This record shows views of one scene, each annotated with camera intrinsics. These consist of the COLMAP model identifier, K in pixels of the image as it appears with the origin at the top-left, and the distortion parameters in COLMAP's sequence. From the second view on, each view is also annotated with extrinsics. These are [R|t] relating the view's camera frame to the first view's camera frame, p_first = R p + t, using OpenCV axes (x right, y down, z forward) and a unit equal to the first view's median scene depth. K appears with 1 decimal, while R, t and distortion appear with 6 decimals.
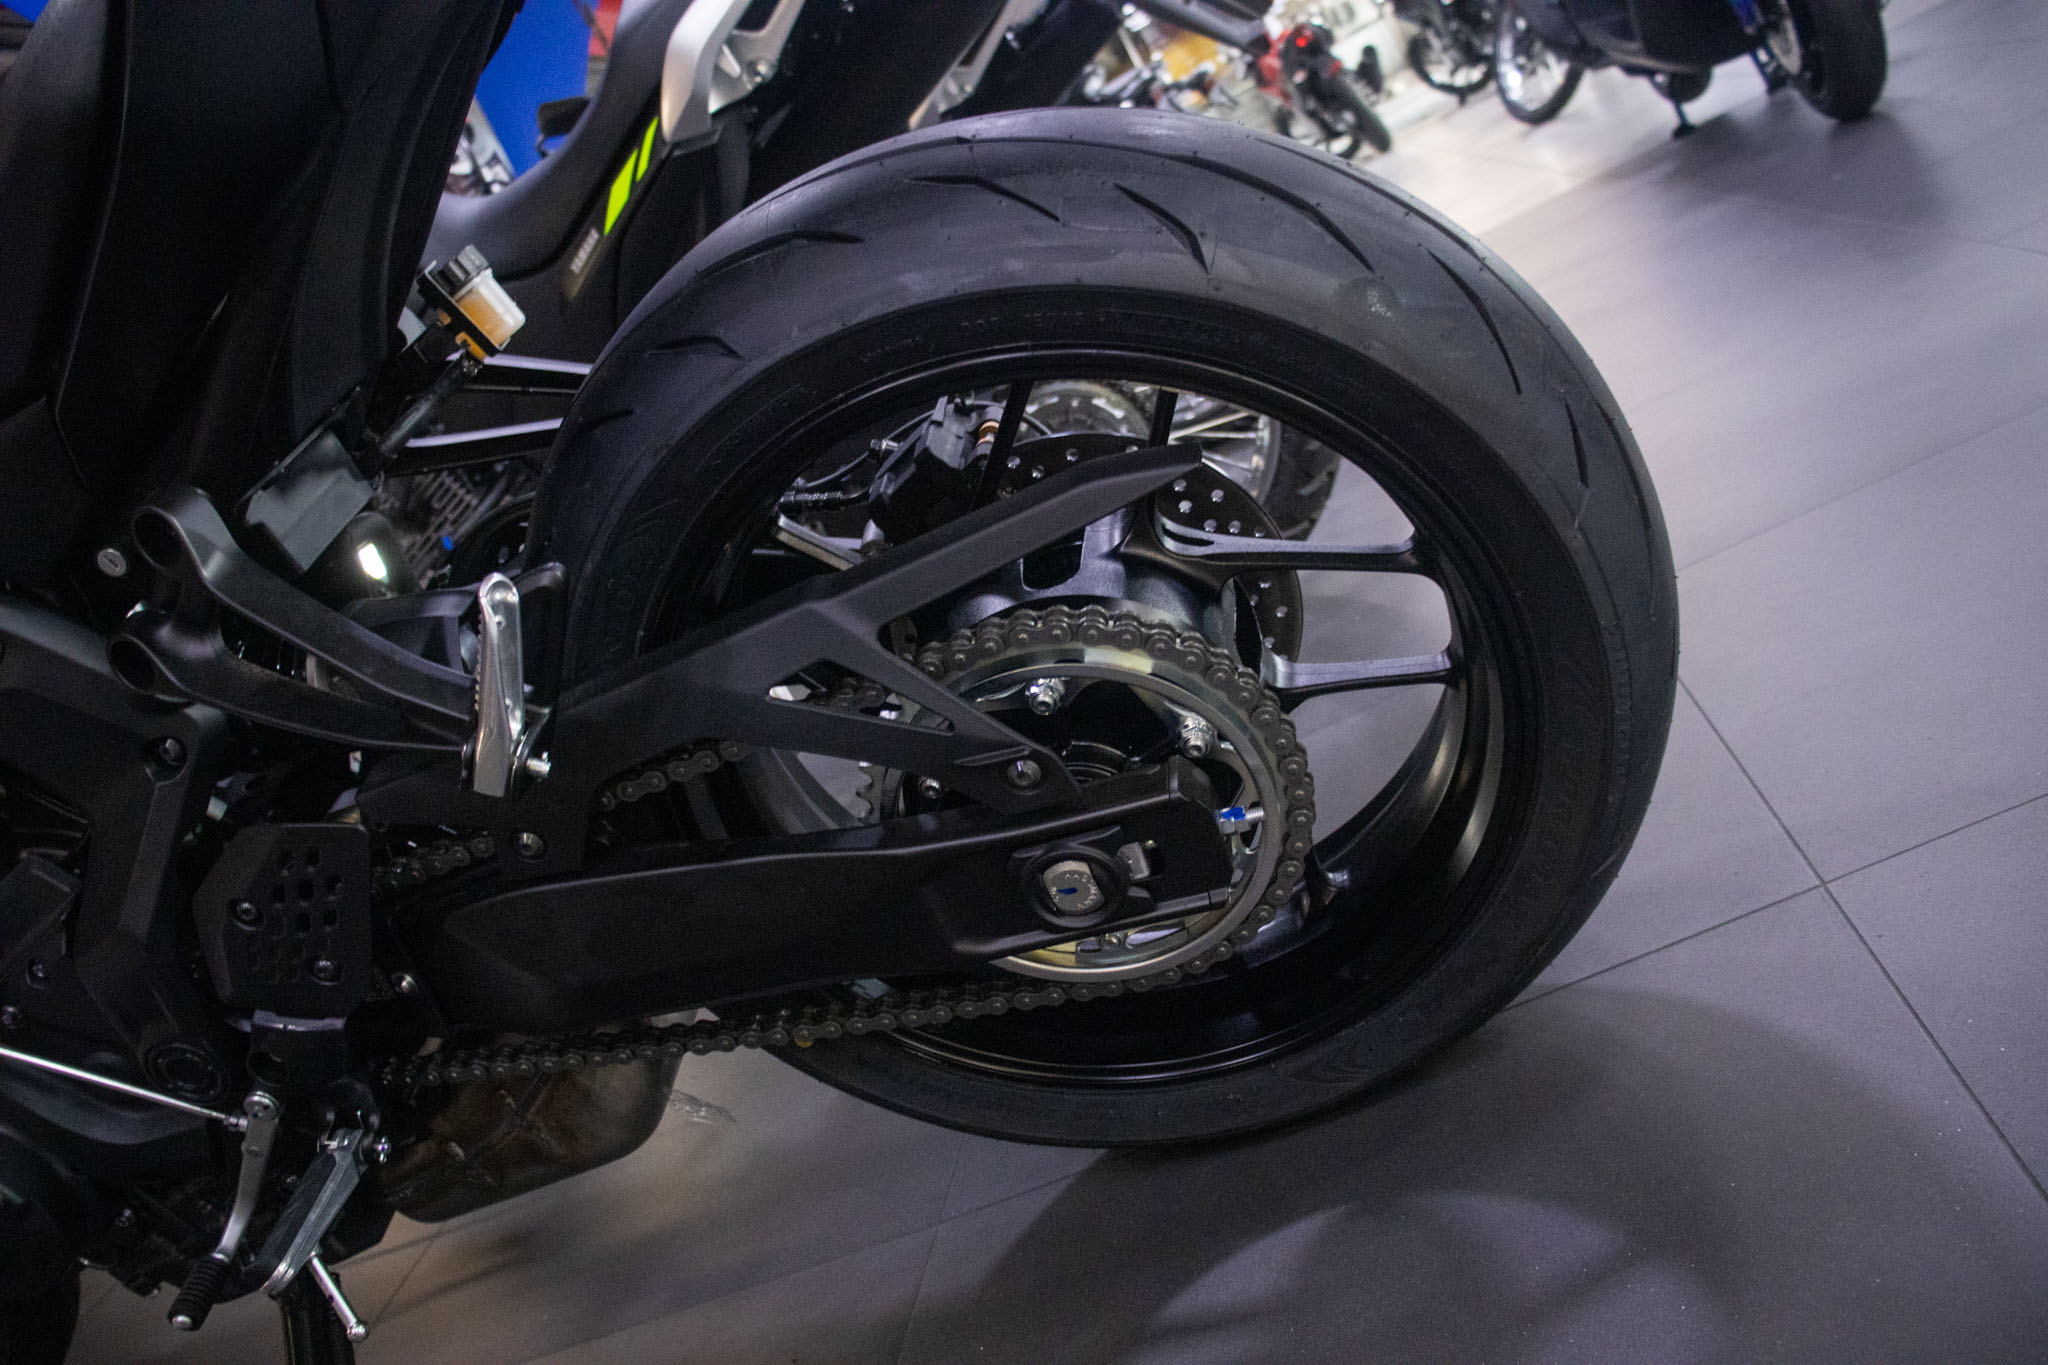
lens RADIAL K [[1680.6, 0, 1016.7], [0, 1680.6, 674.1], [0, 0, 1]] dist [-0.173419, 0.132732]
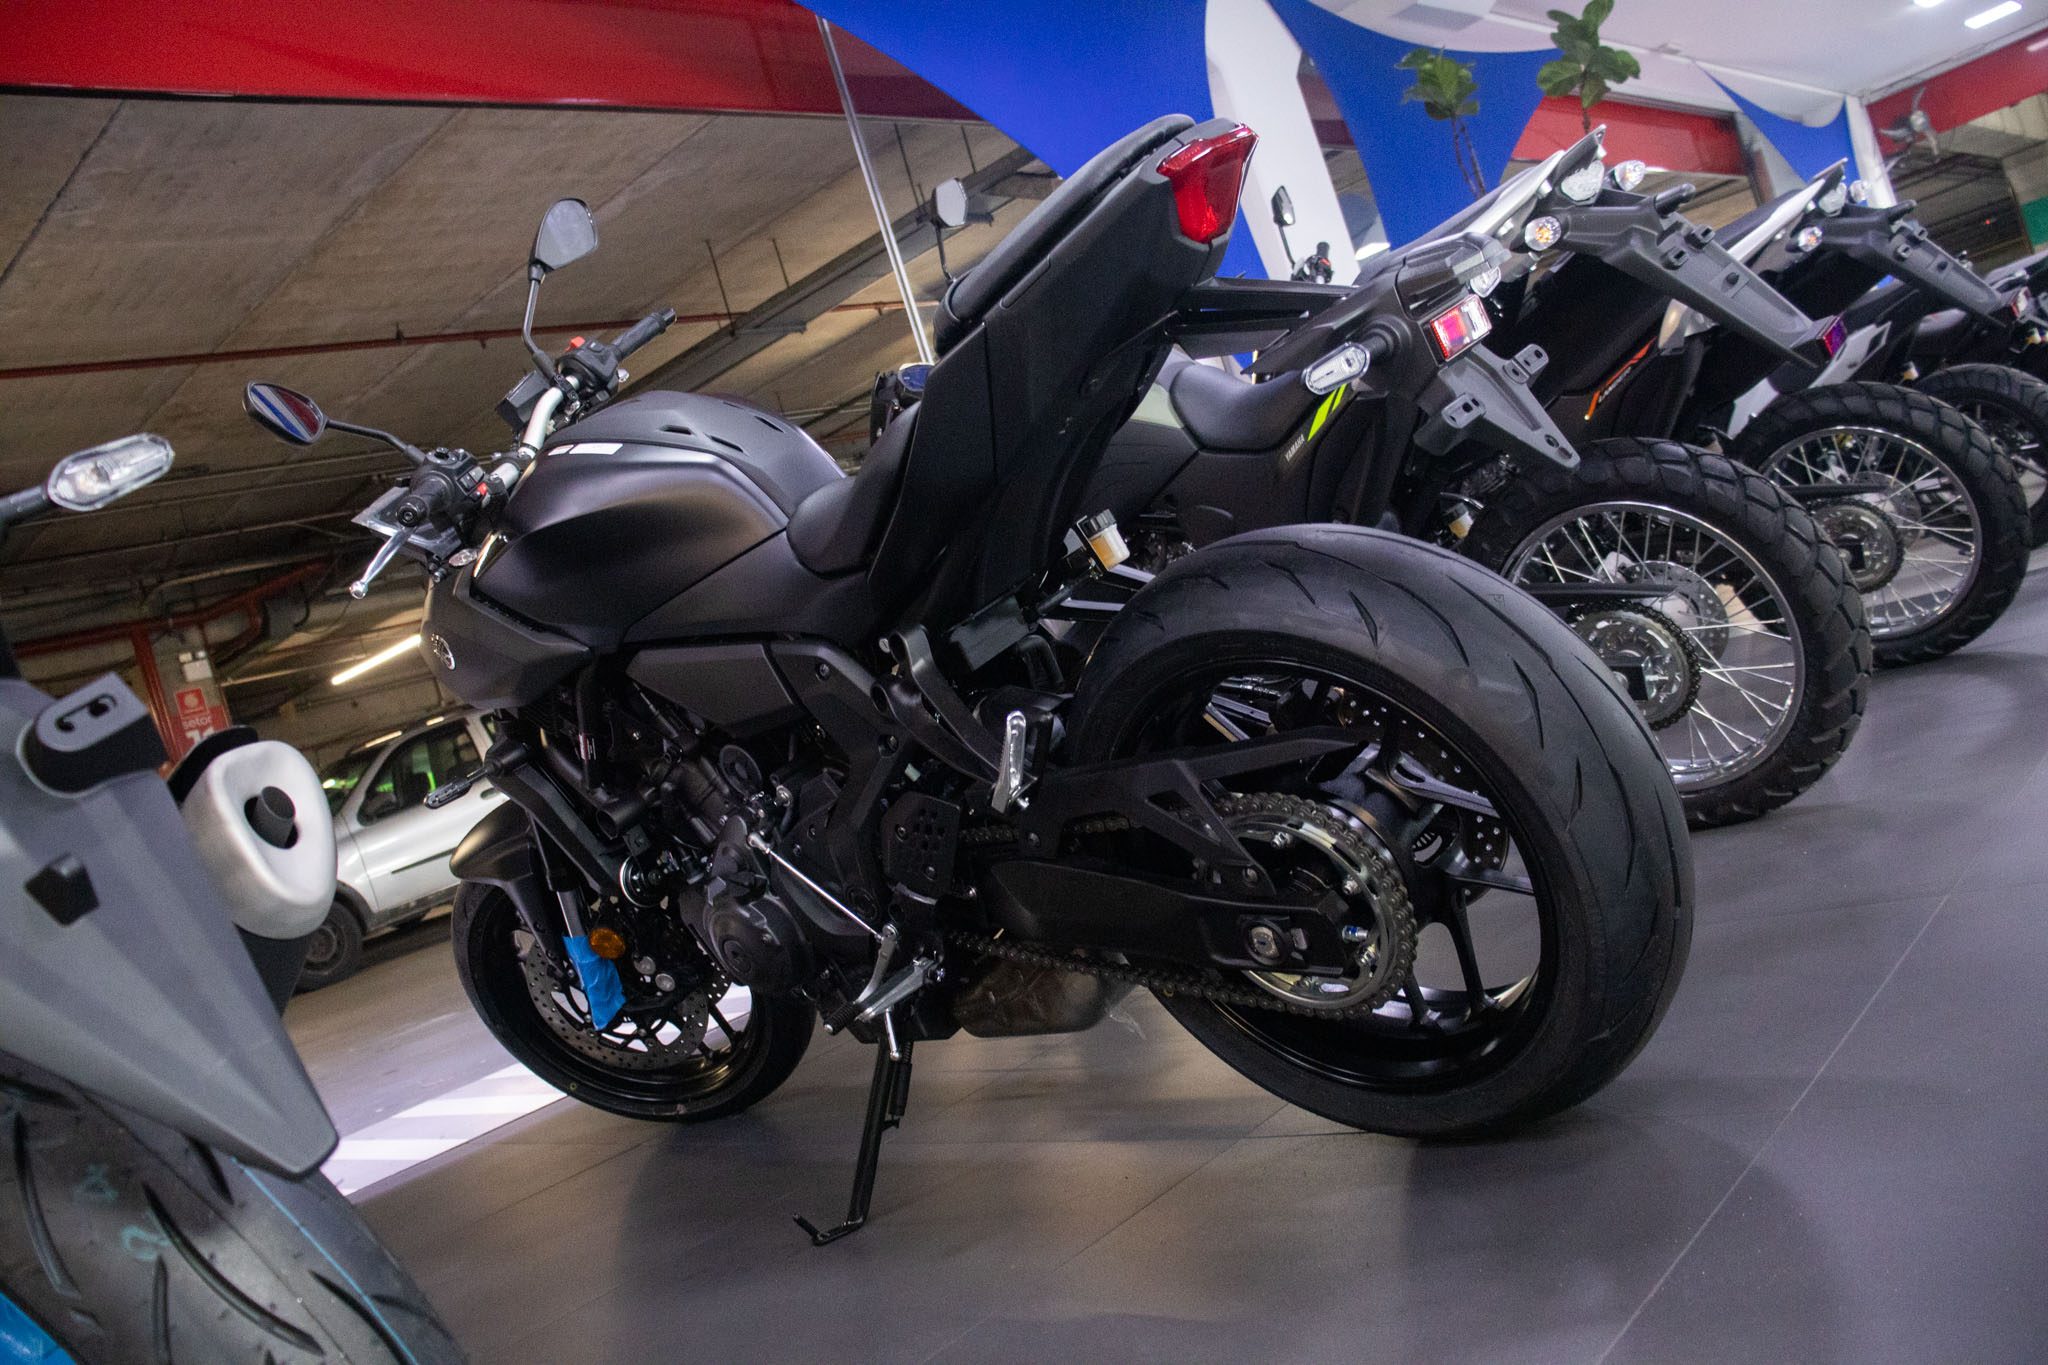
lens RADIAL K [[1680.6, 0, 1016.7], [0, 1680.6, 674.1], [0, 0, 1]] dist [-0.173419, 0.132732]
pose [[0.839293, 0.234825, -0.490351, 0.594980], [-0.242254, 0.968955, 0.049380, -0.173538], [0.486724, 0.077345, 0.870125, -0.718998]]
